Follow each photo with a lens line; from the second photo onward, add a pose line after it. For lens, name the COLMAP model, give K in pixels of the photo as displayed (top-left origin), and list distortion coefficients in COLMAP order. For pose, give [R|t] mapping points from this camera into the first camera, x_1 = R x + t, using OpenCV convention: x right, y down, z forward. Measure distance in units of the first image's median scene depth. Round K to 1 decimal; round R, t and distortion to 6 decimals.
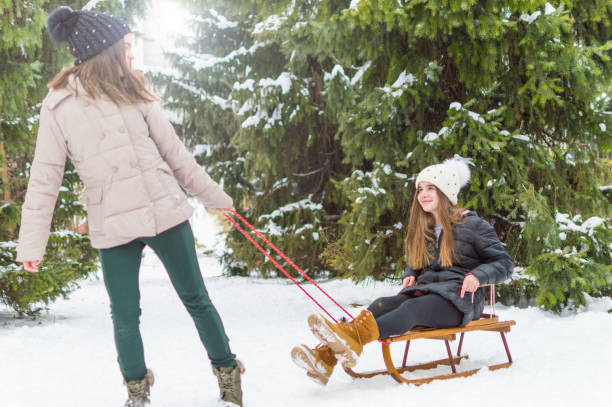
lens RADIAL K [[962.2, 0, 280.1], [0, 962.2, 224.3], [0, 0, 1]] dist [-0.014329, 0.000000]
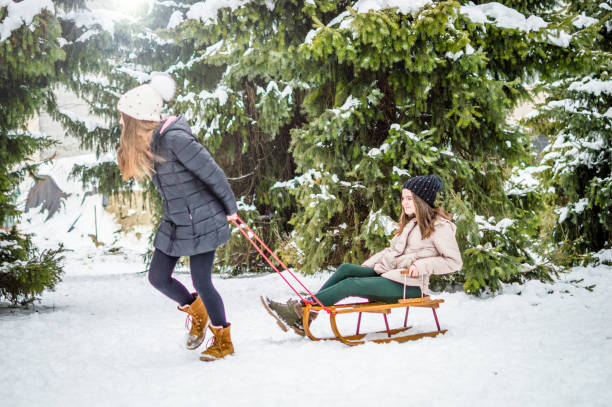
lens RADIAL K [[962.2, 0, 290.8], [0, 962.2, 211.6], [0, 0, 1]] dist [-0.014329, 0.000000]
pose [[0.991205, -0.002382, 0.132313, -0.090582], [0.003661, 0.999949, -0.009424, -0.004955], [-0.132283, 0.009826, 0.991163, -0.149738]]
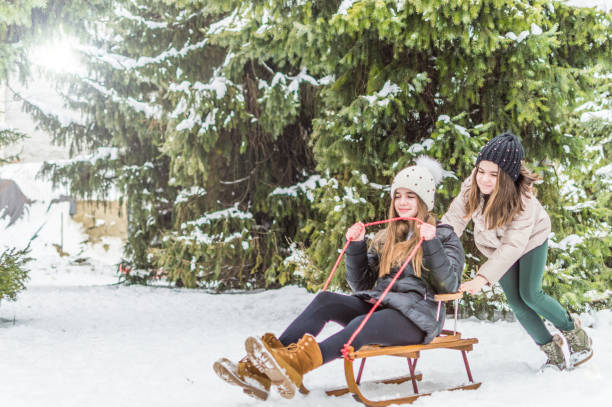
lens RADIAL K [[962.2, 0, 302.0], [0, 962.2, 213.4], [0, 0, 1]] dist [-0.014329, 0.000000]
pose [[0.983149, 0.045885, 0.176952, -0.114779], [-0.041010, 0.998674, -0.031114, 0.010858], [-0.178145, 0.023333, 0.983728, 0.036516]]
